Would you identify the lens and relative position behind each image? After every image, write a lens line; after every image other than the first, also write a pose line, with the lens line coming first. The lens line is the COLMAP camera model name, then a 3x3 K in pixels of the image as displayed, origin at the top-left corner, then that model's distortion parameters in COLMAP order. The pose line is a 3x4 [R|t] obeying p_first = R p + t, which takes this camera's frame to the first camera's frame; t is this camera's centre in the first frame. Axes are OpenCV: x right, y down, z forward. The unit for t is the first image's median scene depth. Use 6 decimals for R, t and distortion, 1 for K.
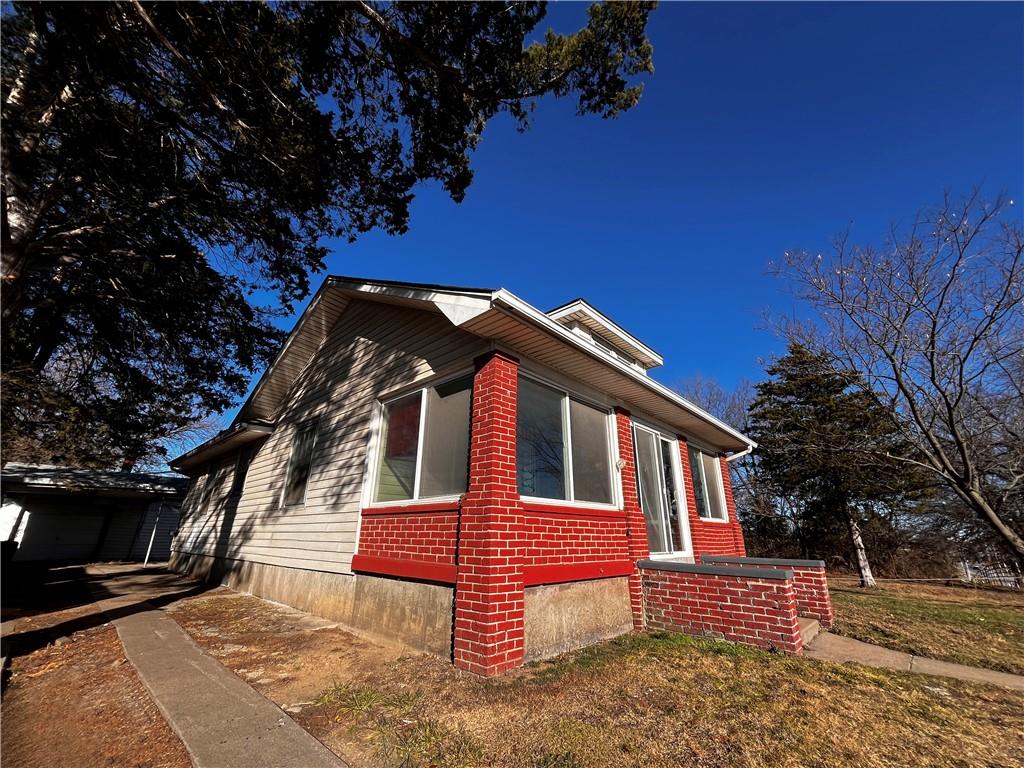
lens RADIAL K [[419.4, 0, 508.0], [0, 419.4, 383.3], [0, 0, 1]] dist [-0.000706, 0.000366]
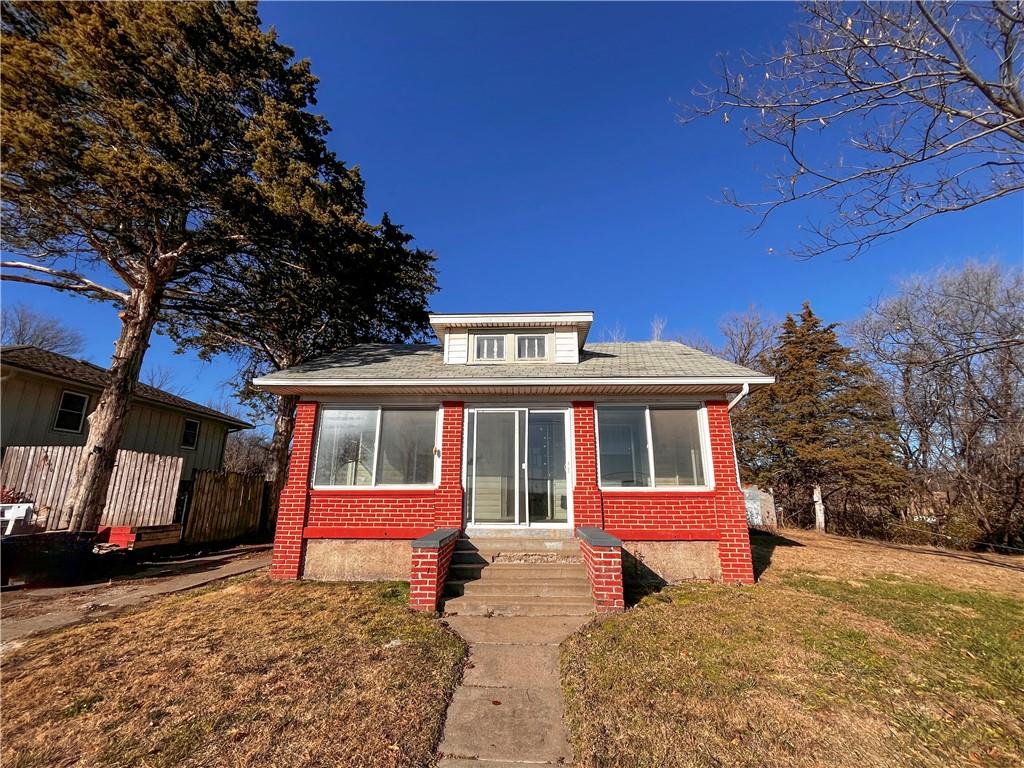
lens RADIAL K [[418.0, 0, 507.3], [0, 418.0, 383.4], [0, 0, 1]] dist [0.001233, -0.000664]
pose [[0.642375, -0.211947, -0.736500, 1.504817], [0.268698, 0.962284, -0.042564, 0.125560], [0.717743, -0.170553, 0.675097, 0.409919]]
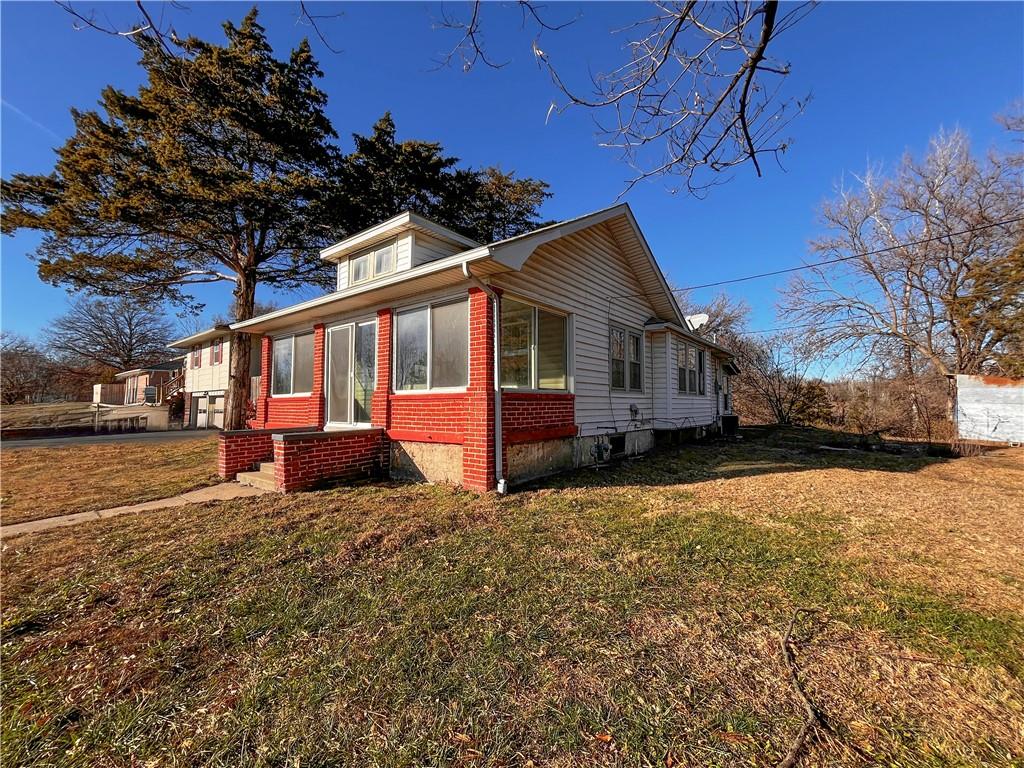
lens RADIAL K [[418.0, 0, 507.3], [0, 418.0, 383.4], [0, 0, 1]] dist [0.001233, -0.000664]
pose [[0.077045, -0.073755, -0.994296, 2.045855], [0.338644, 0.939909, -0.043480, 0.626346], [0.937755, -0.333363, 0.097392, 1.682604]]
